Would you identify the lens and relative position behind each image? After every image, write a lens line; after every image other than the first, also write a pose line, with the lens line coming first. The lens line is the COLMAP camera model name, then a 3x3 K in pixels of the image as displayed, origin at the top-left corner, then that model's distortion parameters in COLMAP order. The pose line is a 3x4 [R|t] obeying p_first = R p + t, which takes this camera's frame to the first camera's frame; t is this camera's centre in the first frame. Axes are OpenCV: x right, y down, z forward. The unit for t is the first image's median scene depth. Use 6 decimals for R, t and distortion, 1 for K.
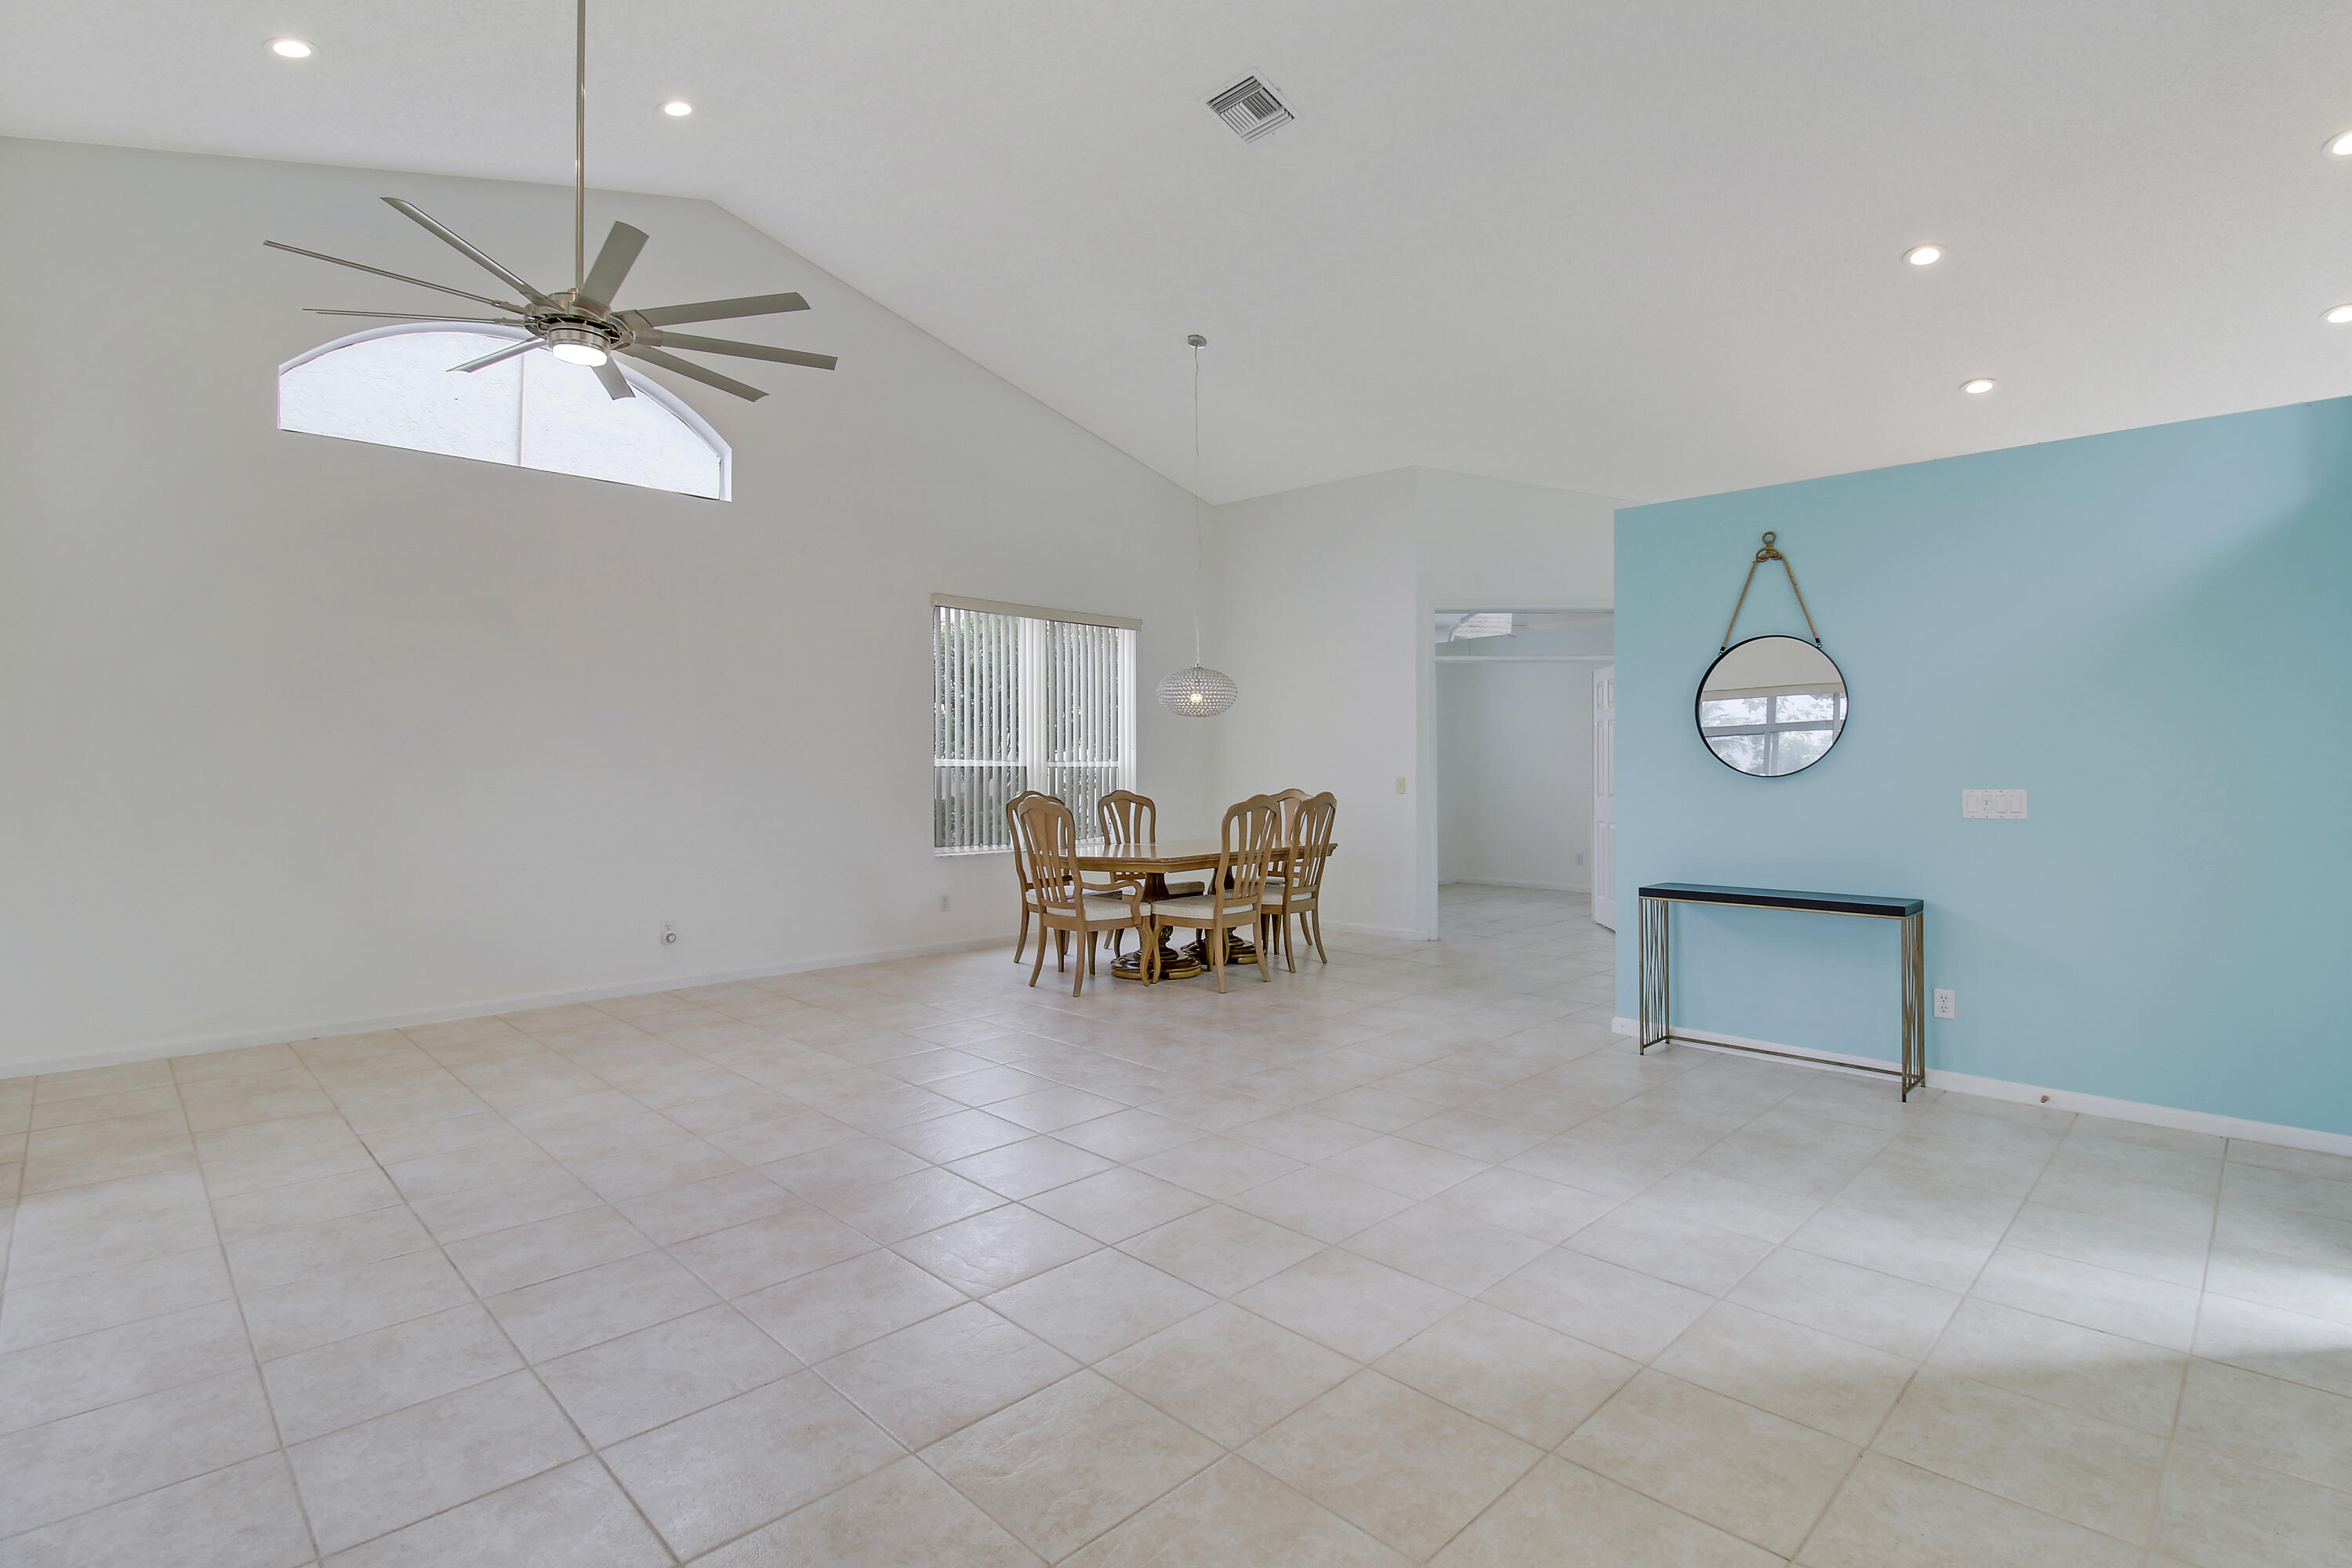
lens RADIAL K [[1103.5, 0, 1185.8], [0, 1103.5, 763.3], [0, 0, 1]] dist [-0.009352, 0.000167]
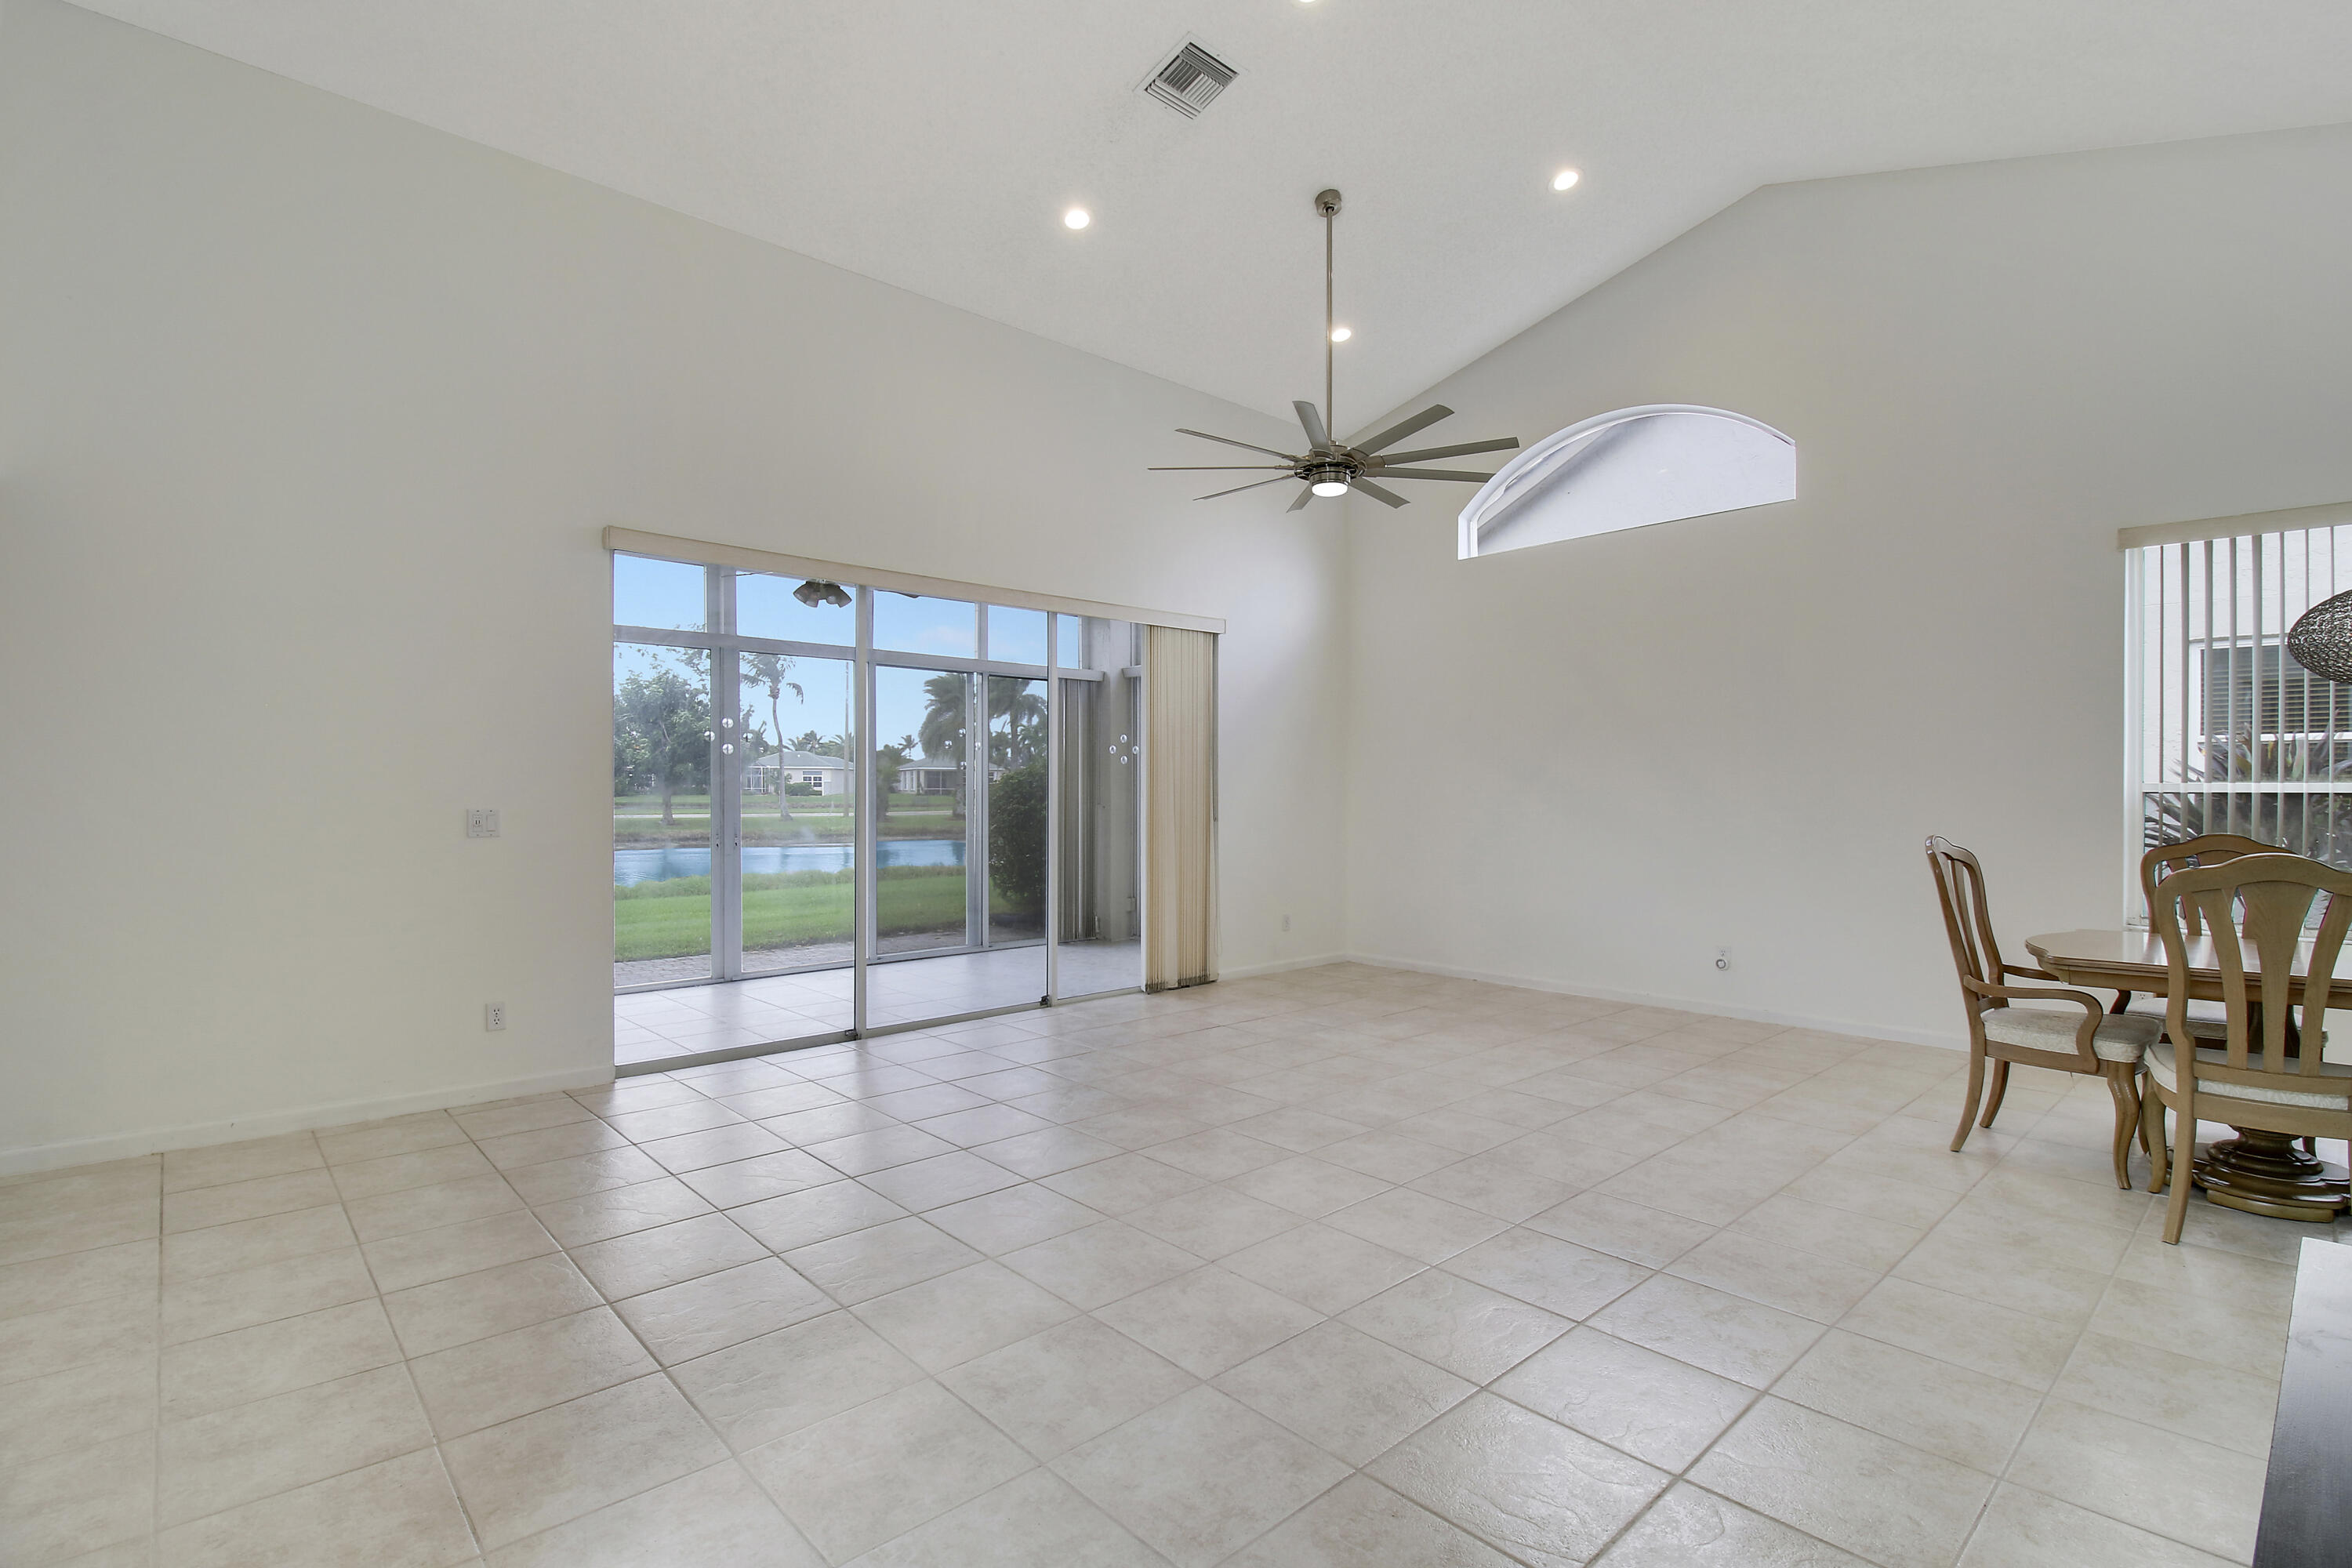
lens RADIAL K [[1098.8, 0, 1216.3], [0, 1098.8, 792.5], [0, 0, 1]] dist [-0.013773, -0.000967]
pose [[-0.013416, 0.004630, -0.999899, 0.678949], [-0.001969, 0.999987, 0.004657, 0.001589], [0.999908, 0.002031, -0.013406, 0.726398]]
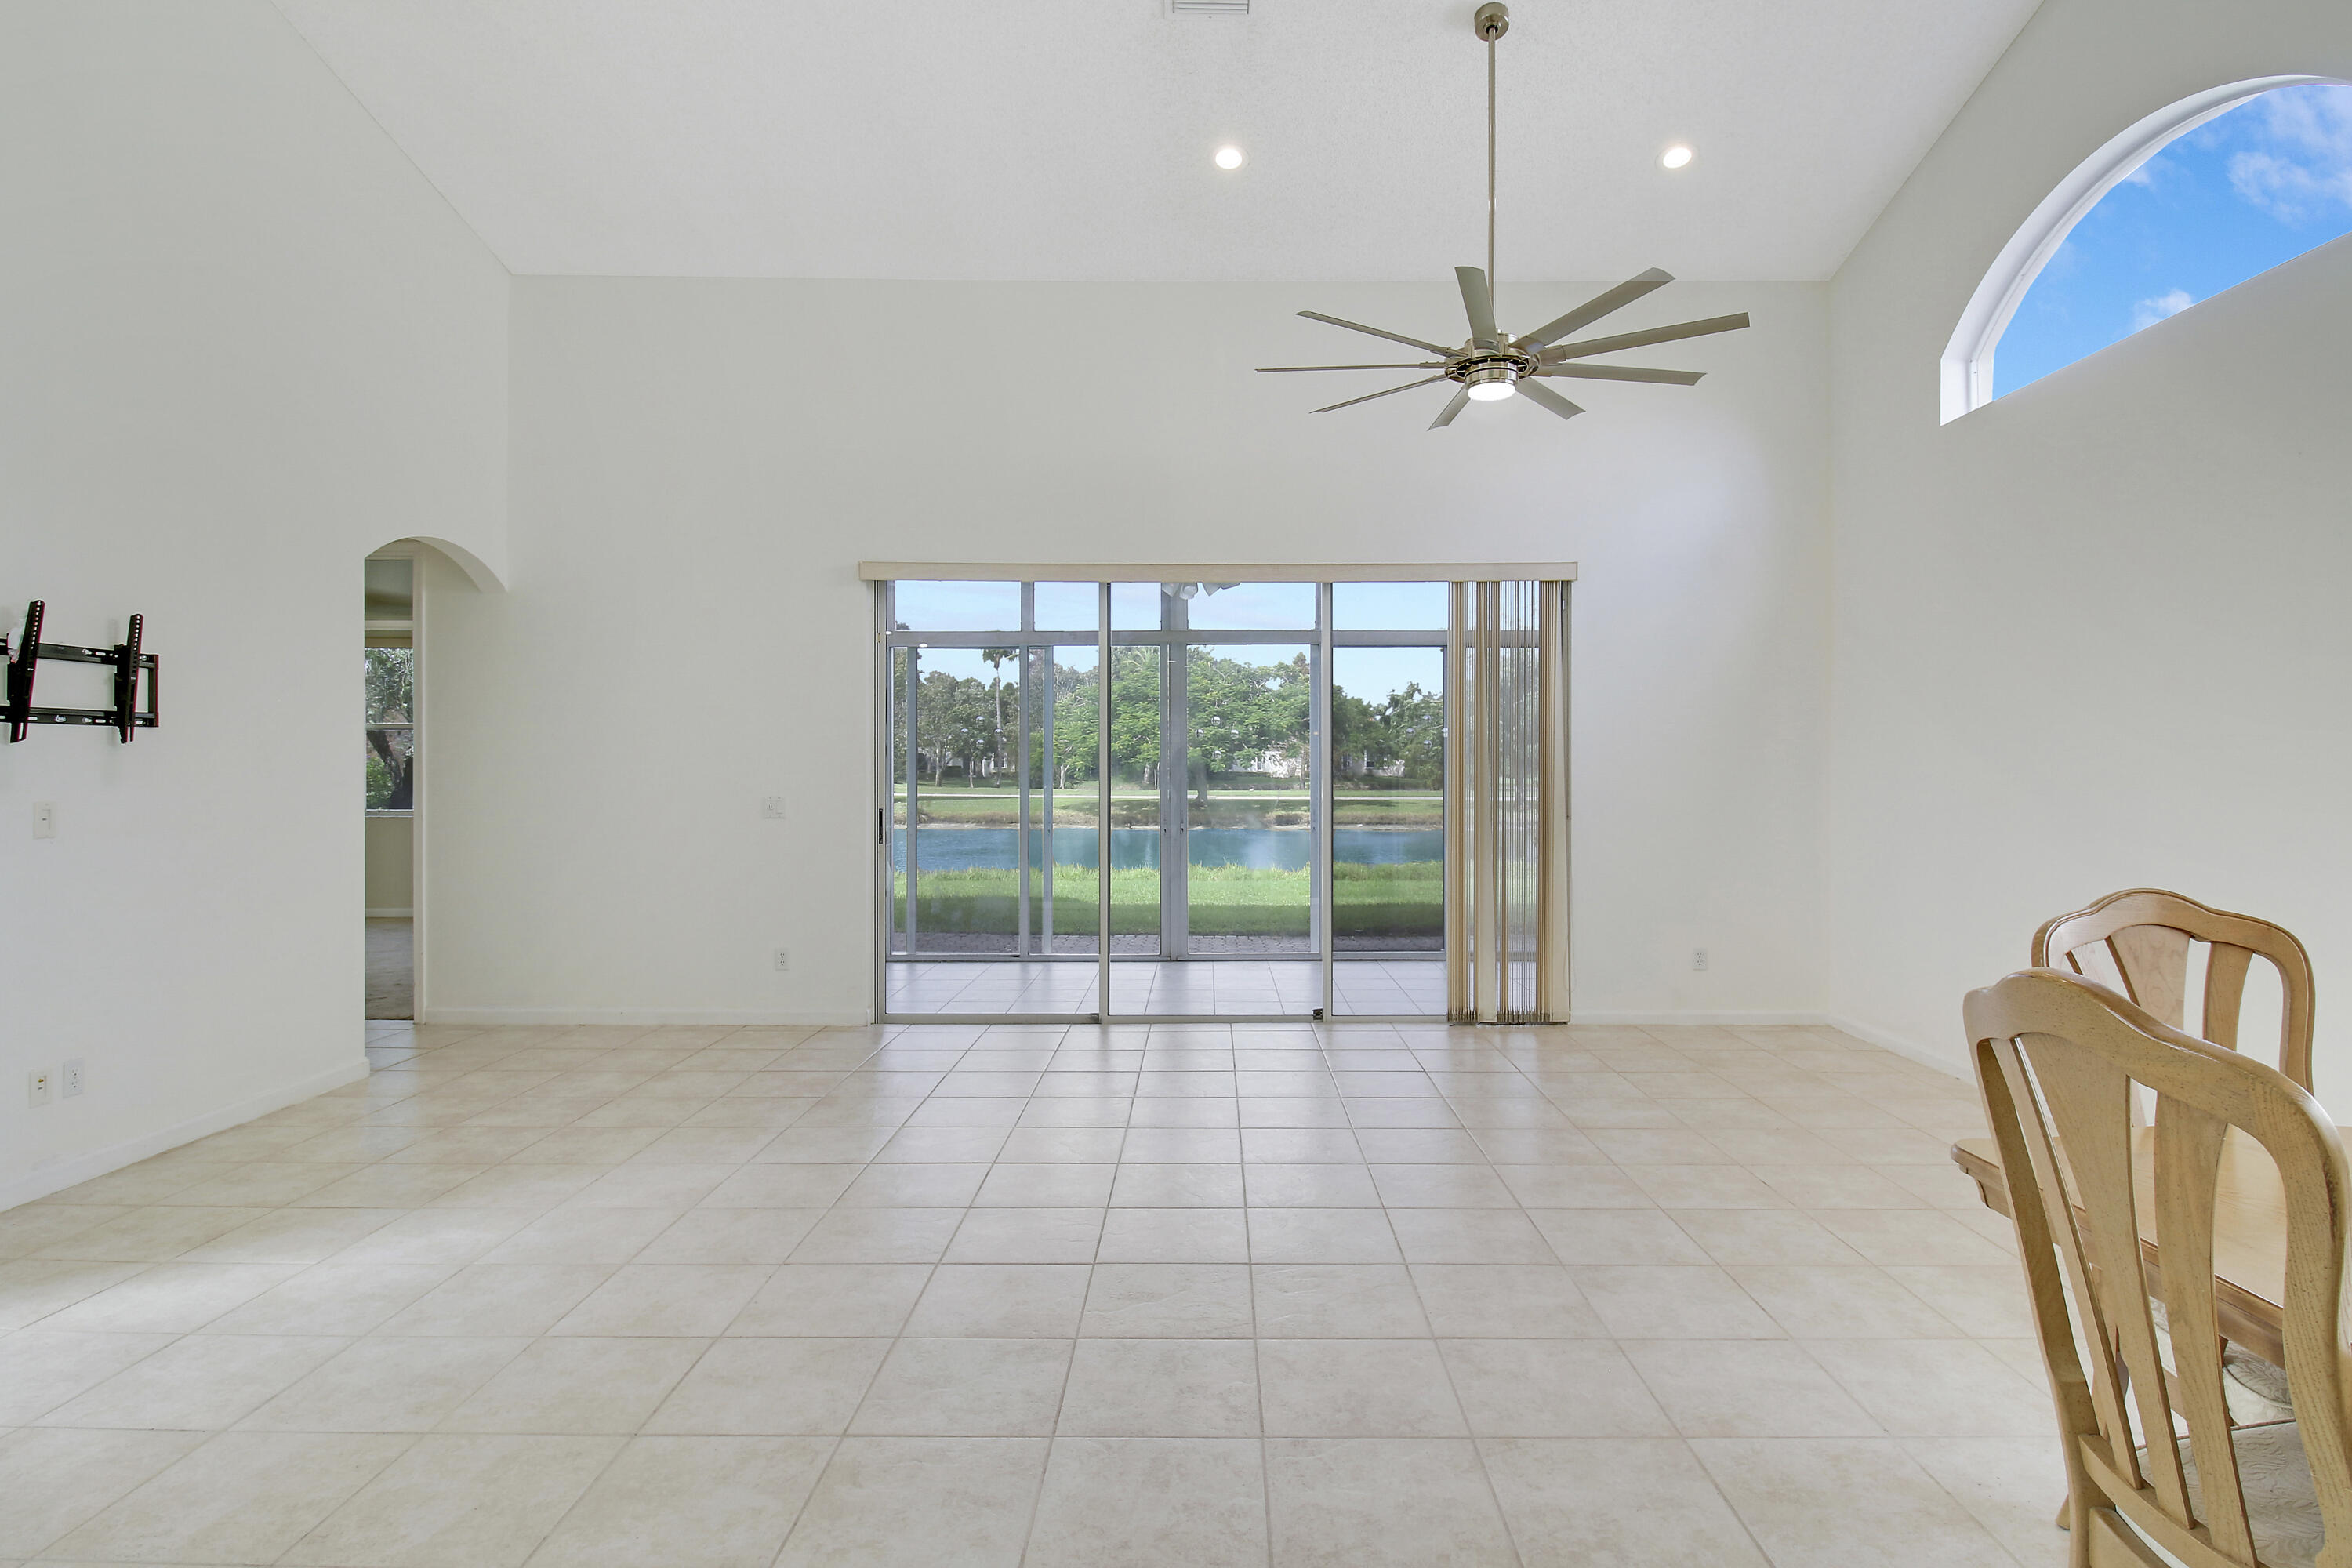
lens RADIAL K [[1242.8, 0, 1218.9], [0, 1242.8, 766.2], [0, 0, 1]] dist [-0.004830, 0.000254]
pose [[-0.699600, 0.003116, -0.714528, 0.398762], [0.003866, 0.999992, 0.000576, -0.011423], [0.714524, -0.002359, -0.699606, 1.365626]]
